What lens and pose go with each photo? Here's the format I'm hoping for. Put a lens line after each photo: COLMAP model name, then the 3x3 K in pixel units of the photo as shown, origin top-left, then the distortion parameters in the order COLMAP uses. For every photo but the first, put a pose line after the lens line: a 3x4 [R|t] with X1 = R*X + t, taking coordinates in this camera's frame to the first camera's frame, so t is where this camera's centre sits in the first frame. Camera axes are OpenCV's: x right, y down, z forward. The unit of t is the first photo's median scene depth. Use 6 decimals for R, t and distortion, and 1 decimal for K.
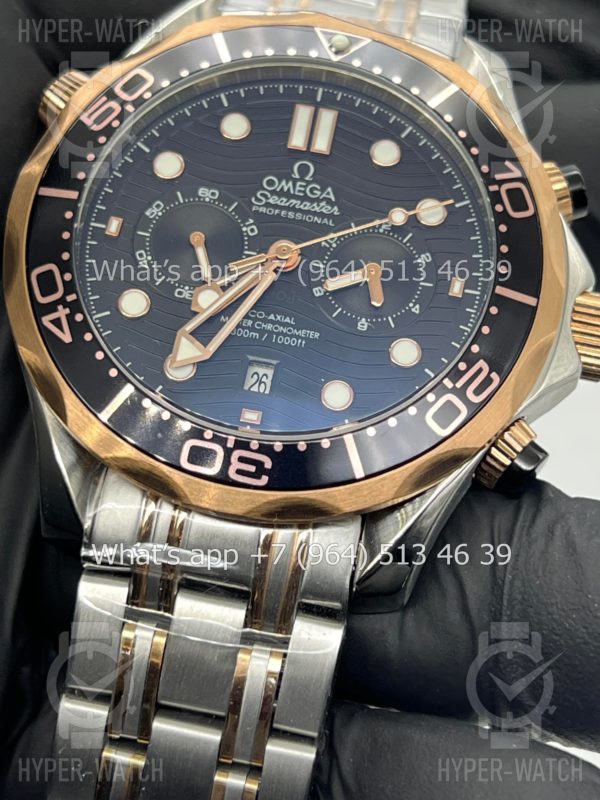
lens RADIAL K [[1854.6, 0, 300.0], [0, 1854.6, 400.0], [0, 0, 1]] dist [0.308027, -0.569744]
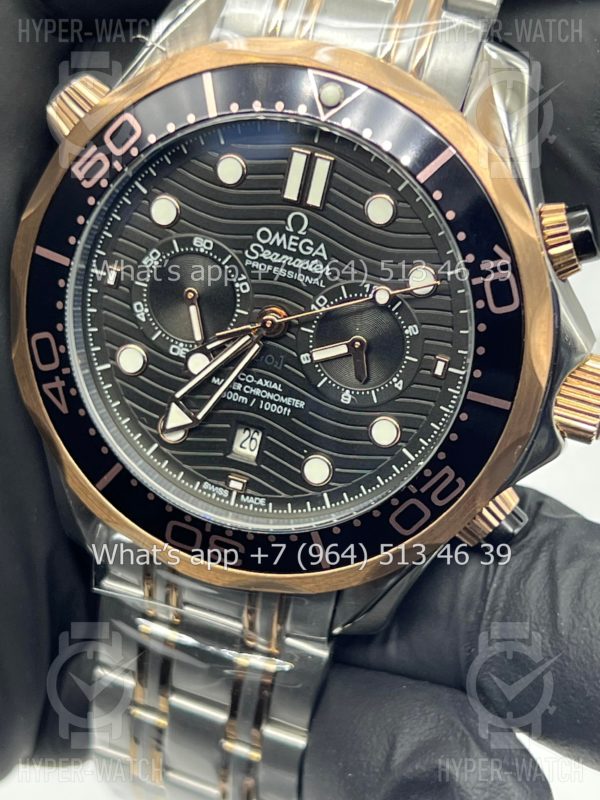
lens RADIAL K [[1854.6, 0, 300.0], [0, 1854.6, 400.0], [0, 0, 1]] dist [0.308027, -0.569744]
pose [[0.969004, 0.086998, -0.231219, 0.240974], [0.049612, 0.848345, 0.527114, -0.568406], [0.242012, -0.522247, 0.817734, 0.159862]]
